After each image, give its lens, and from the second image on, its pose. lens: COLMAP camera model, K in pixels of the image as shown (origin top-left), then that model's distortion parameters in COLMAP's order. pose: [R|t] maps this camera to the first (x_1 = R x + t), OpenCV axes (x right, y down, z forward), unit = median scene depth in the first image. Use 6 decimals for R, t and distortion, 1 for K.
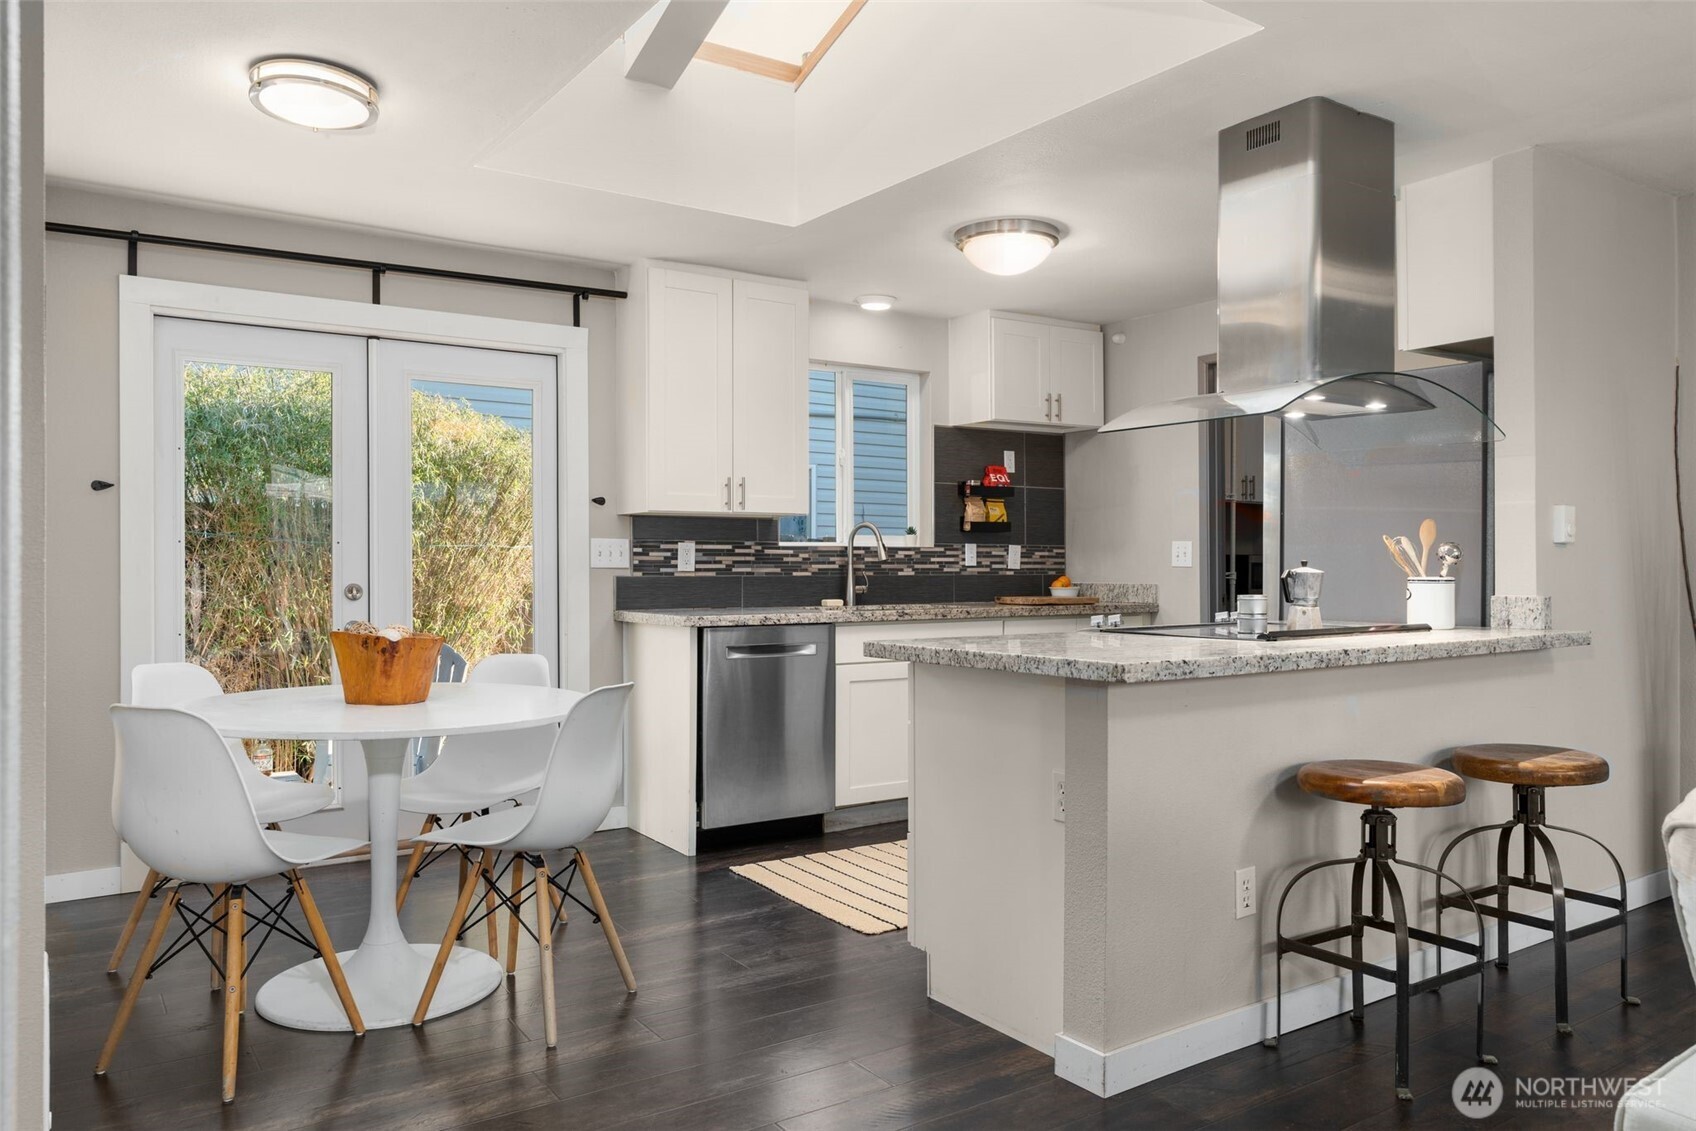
lens RADIAL K [[1080.6, 0, 848.0], [0, 1080.6, 565.5], [0, 0, 1]] dist [-0.005175, -0.000015]
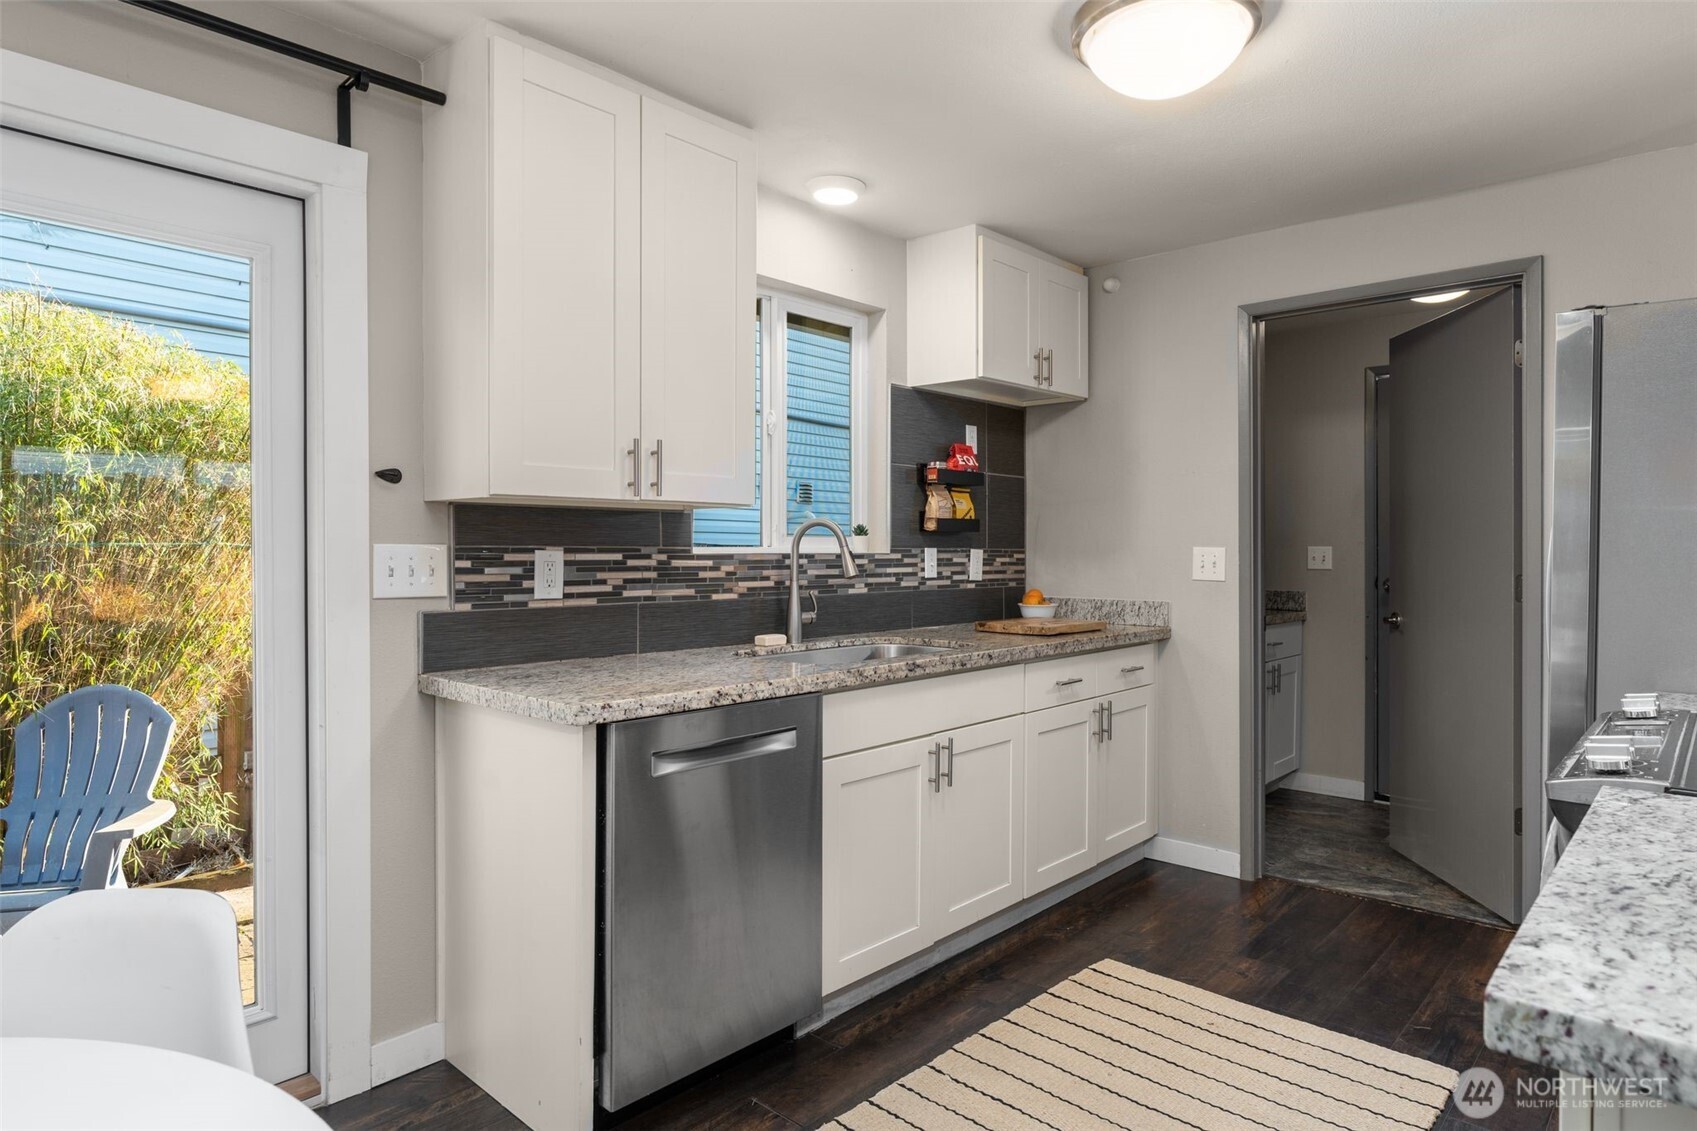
lens RADIAL K [[944.3, 0, 848.5], [0, 944.3, 565.5], [0, 0, 1]] dist [-0.013344, -0.000167]
pose [[0.972737, -0.000188, 0.231911, -0.100519], [-0.003407, 0.999880, 0.015102, -0.019463], [-0.231886, -0.015481, 0.972620, 0.421842]]
